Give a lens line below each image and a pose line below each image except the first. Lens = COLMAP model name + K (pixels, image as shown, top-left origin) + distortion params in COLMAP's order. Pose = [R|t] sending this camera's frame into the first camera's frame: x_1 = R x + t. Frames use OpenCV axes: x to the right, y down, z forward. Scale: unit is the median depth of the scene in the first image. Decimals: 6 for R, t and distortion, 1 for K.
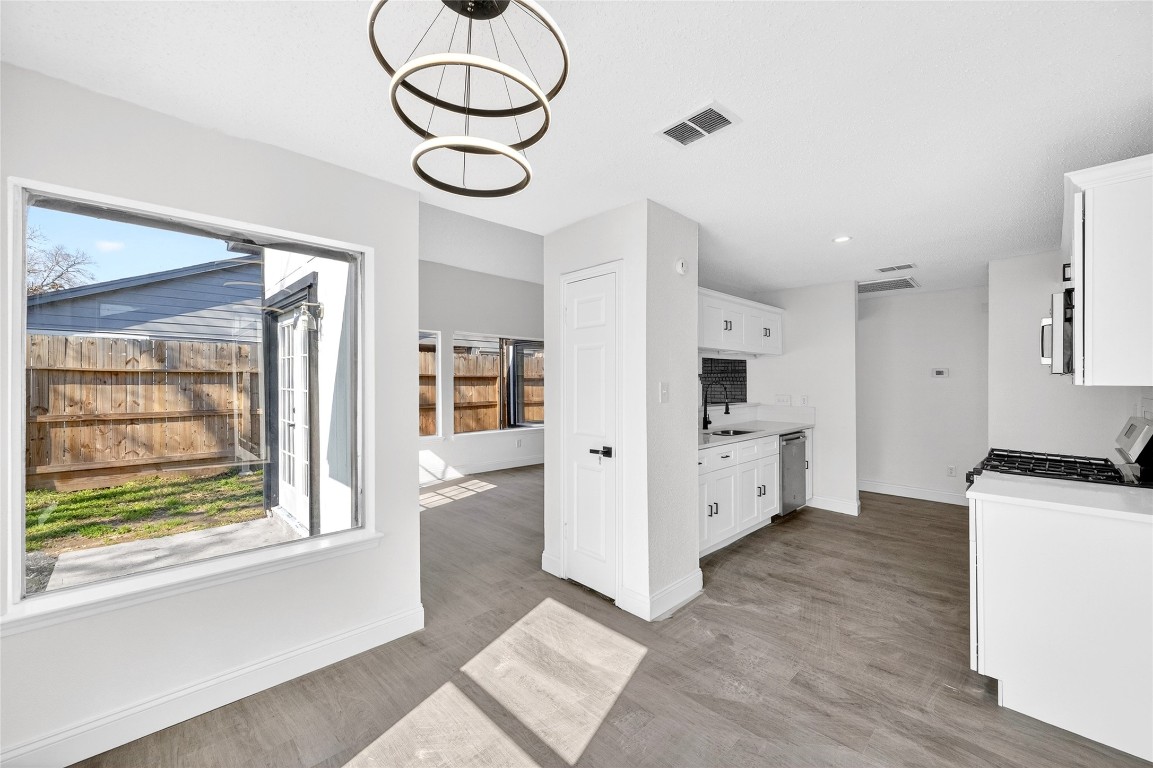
lens RADIAL K [[457.2, 0, 595.5], [0, 457.2, 380.1], [0, 0, 1]] dist [0.000100, 0.001011]
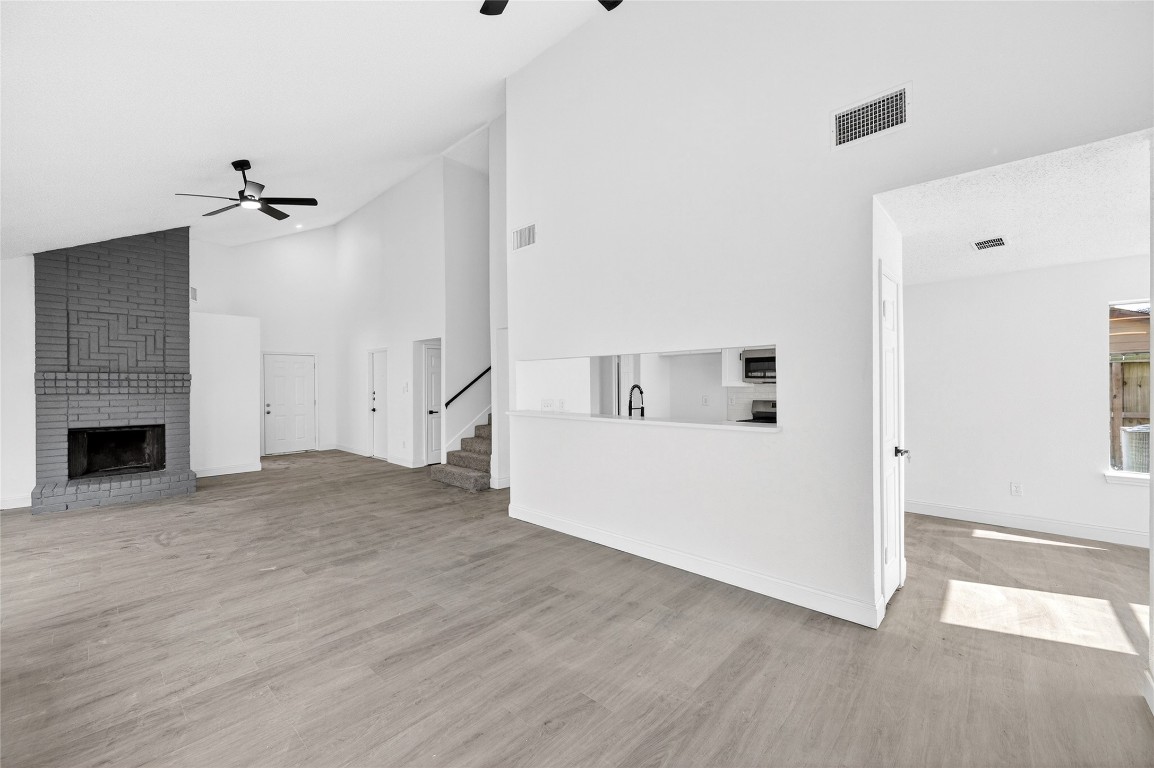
lens RADIAL K [[457.6, 0, 581.8], [0, 457.6, 384.7], [0, 0, 1]] dist [0.000100, 0.001011]
pose [[-0.030194, 0.000500, 0.999544, -0.455487], [0.005384, 0.999985, -0.000337, 0.004706], [-0.999530, 0.005371, -0.030196, 0.800777]]
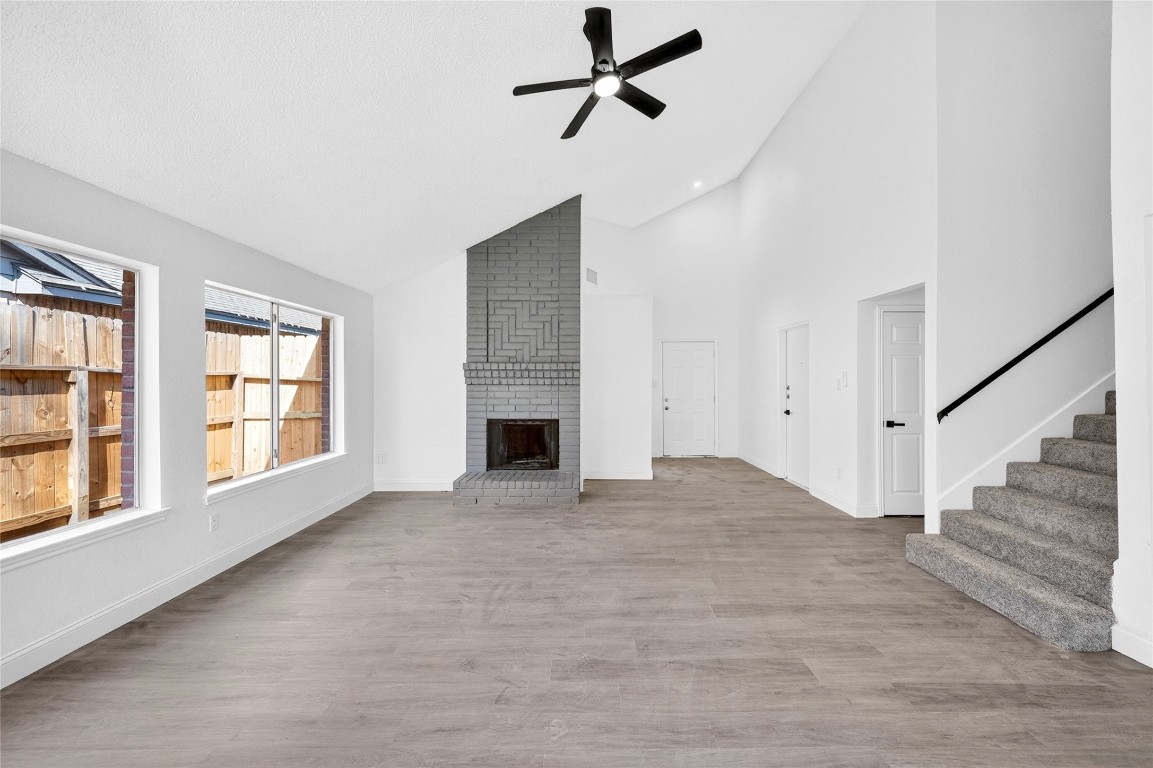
lens RADIAL K [[457.2, 0, 583.2], [0, 457.2, 378.6], [0, 0, 1]] dist [0.000100, 0.001011]
pose [[0.715646, 0.002044, 0.698461, -0.035299], [0.000086, 0.999995, -0.003014, 0.008359], [-0.698464, 0.002217, 0.715642, 0.999036]]
